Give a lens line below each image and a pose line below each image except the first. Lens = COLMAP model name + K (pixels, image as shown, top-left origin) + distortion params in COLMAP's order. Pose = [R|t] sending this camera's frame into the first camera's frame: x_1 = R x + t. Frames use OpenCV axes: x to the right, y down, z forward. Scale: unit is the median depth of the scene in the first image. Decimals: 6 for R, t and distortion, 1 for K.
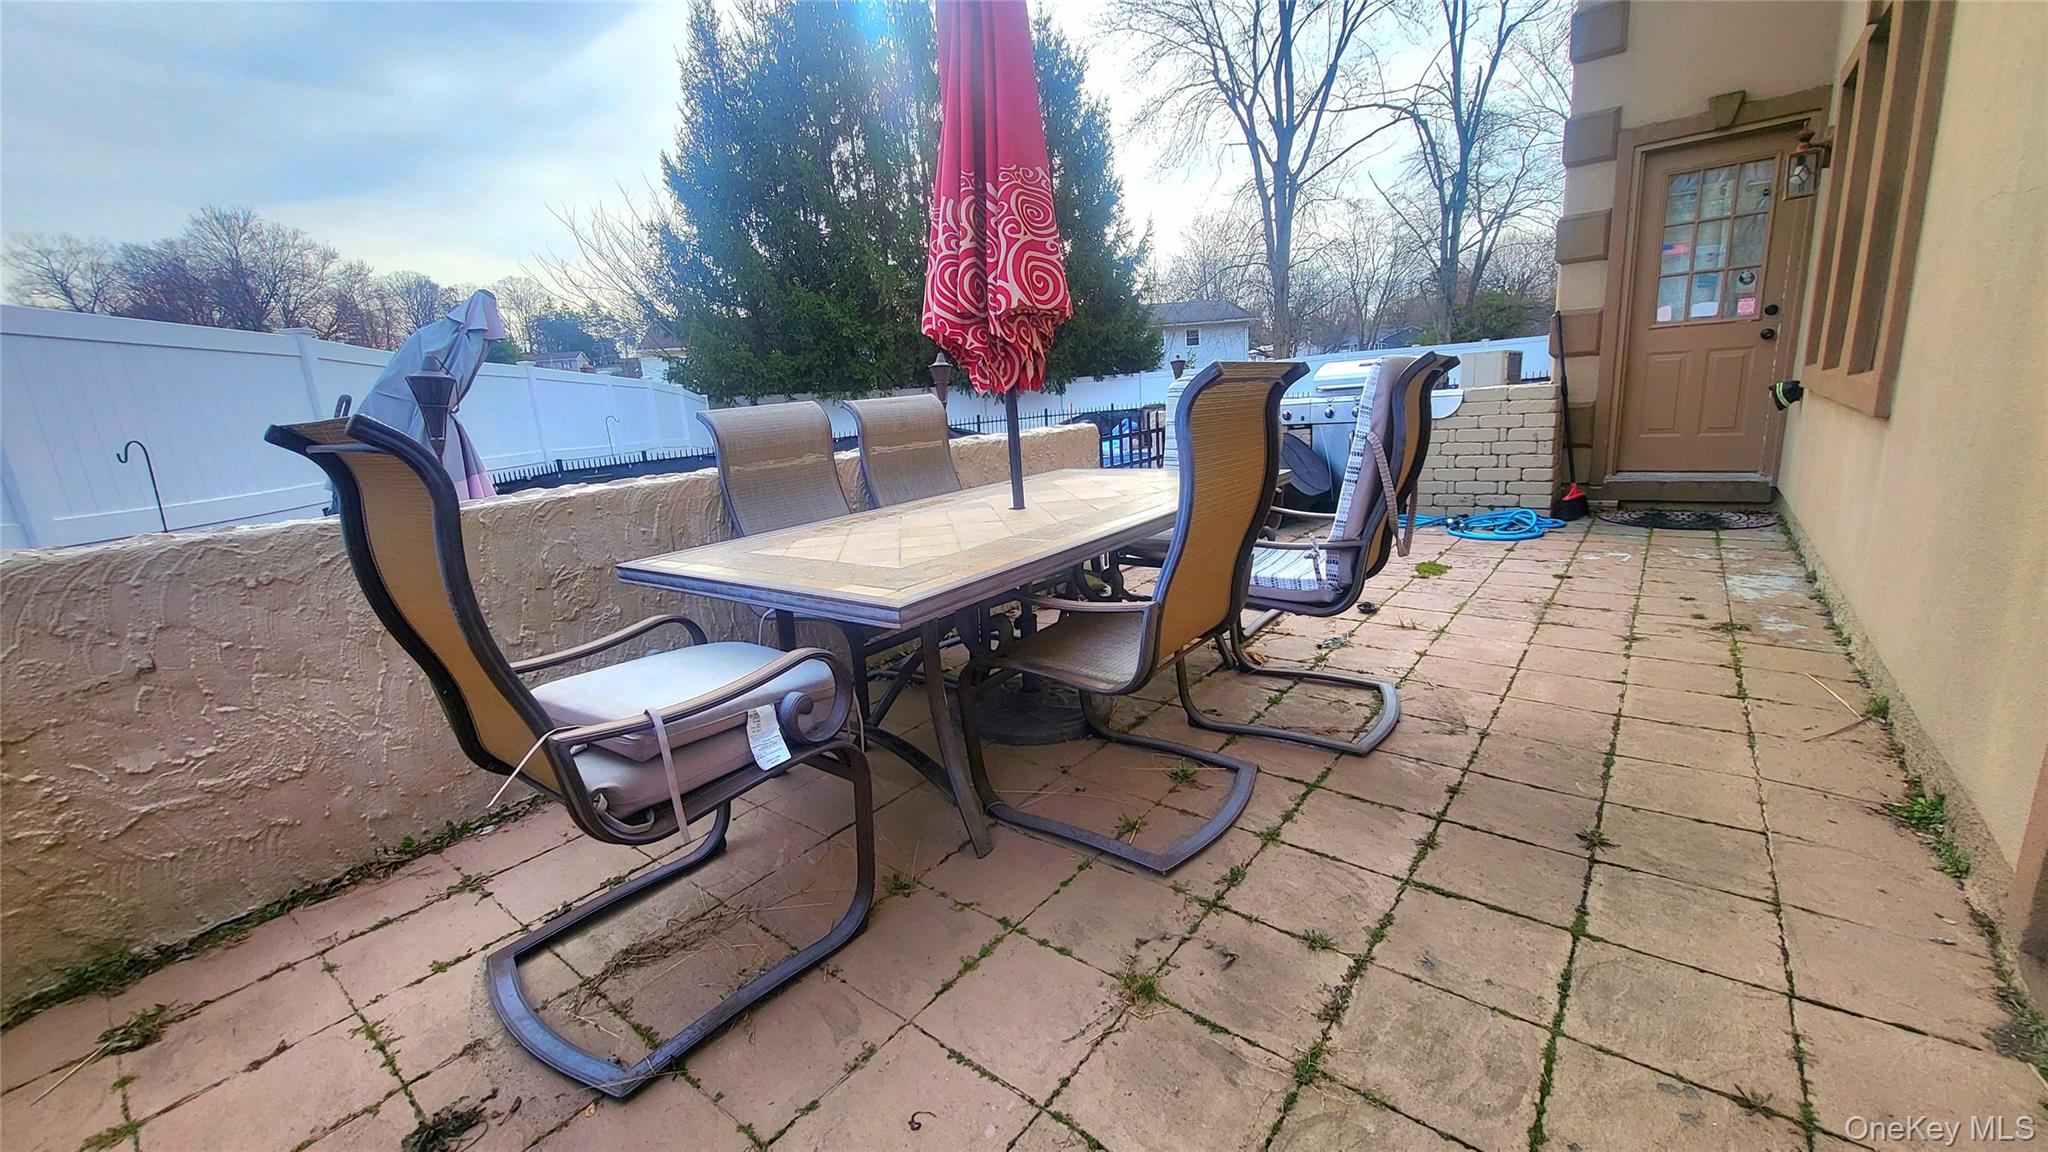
lens RADIAL K [[804.1, 0, 1021.3], [0, 804.1, 572.8], [0, 0, 1]] dist [-0.000431, 0.000205]
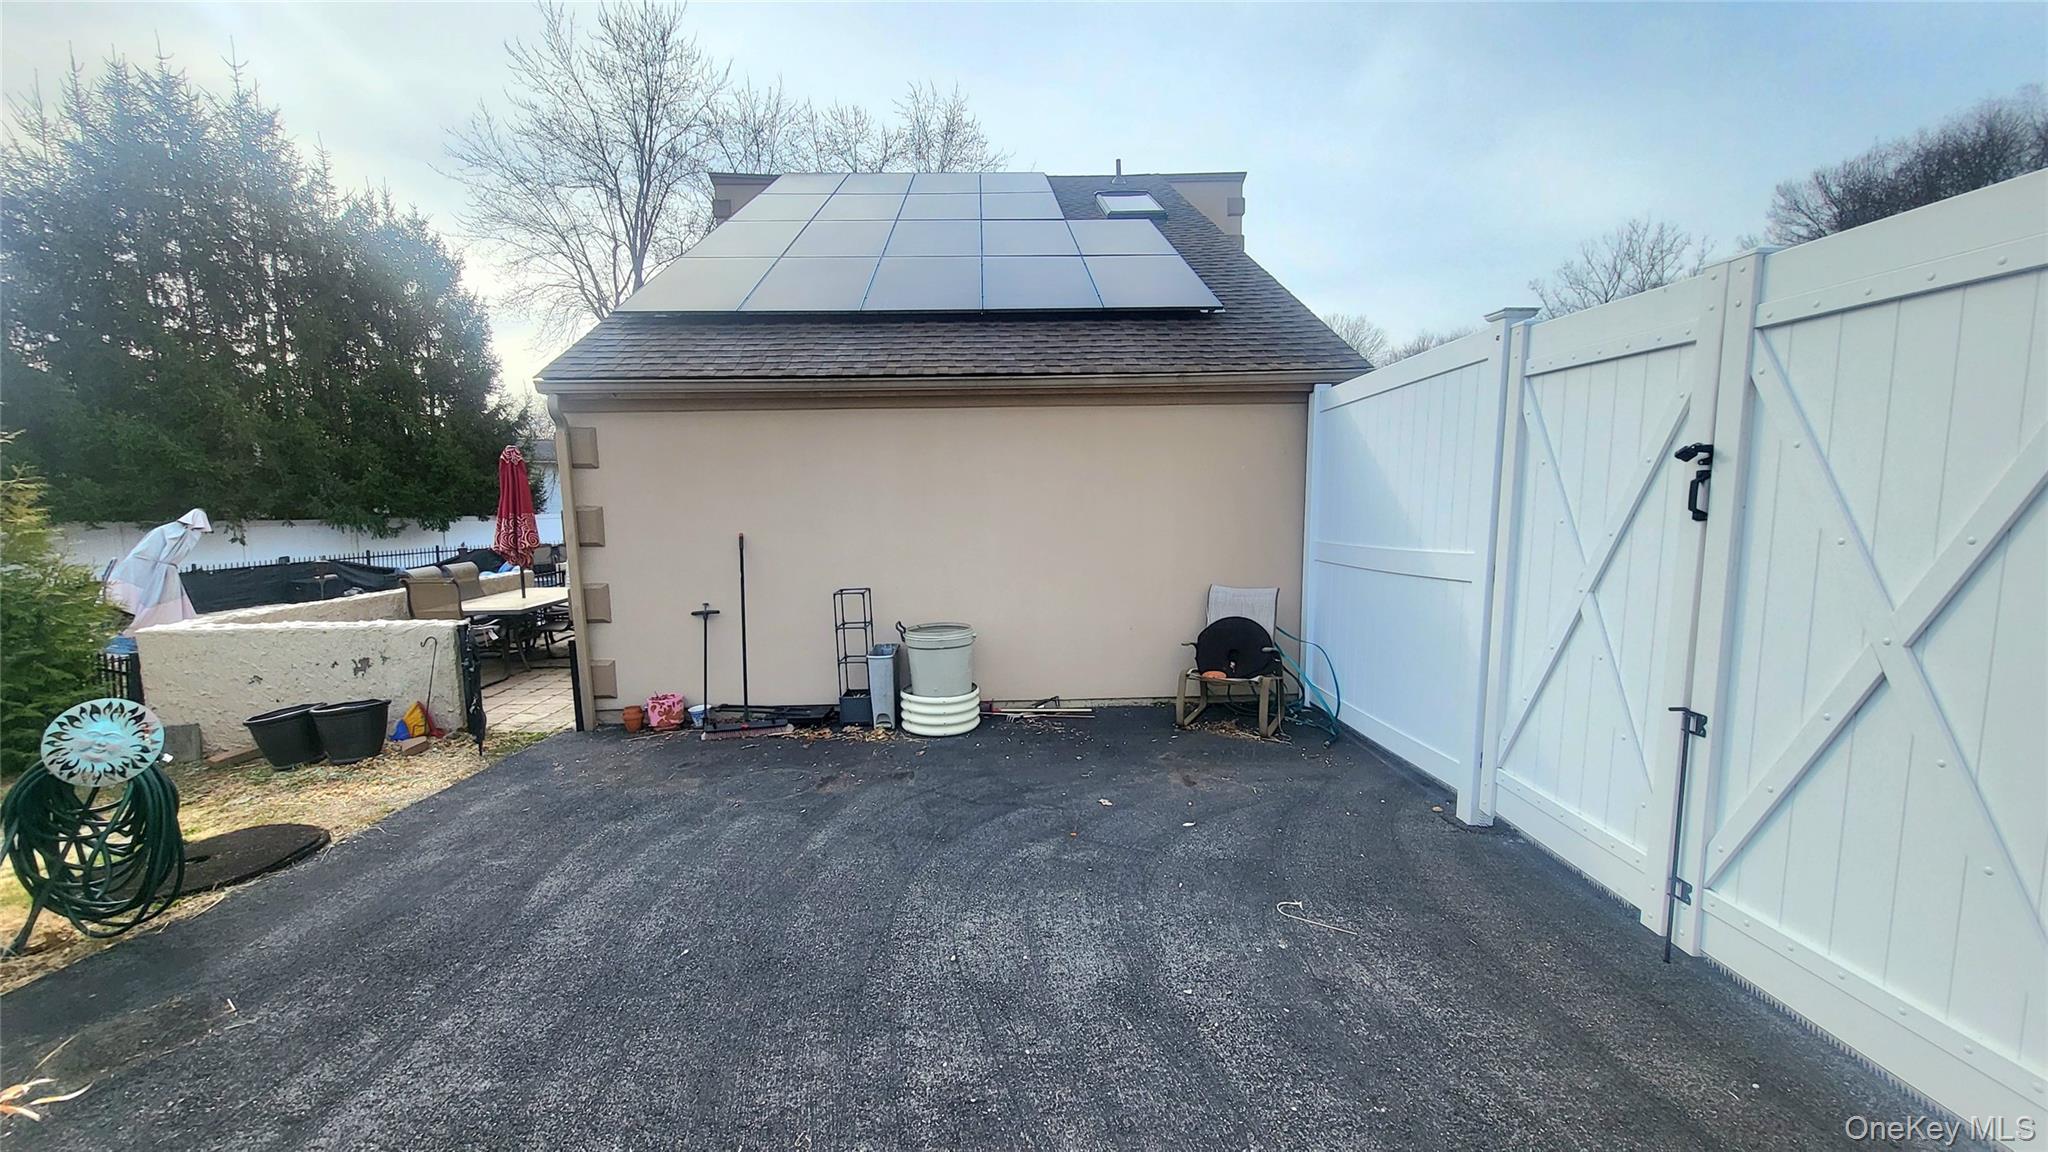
lens RADIAL K [[804.1, 0, 1019.8], [0, 804.1, 582.0], [0, 0, 1]] dist [-0.000431, 0.000205]
pose [[0.757063, -0.012509, 0.653222, -0.083703], [0.105679, 0.988995, -0.103540, 0.057364], [-0.644738, 0.147418, 0.750053, -0.391507]]
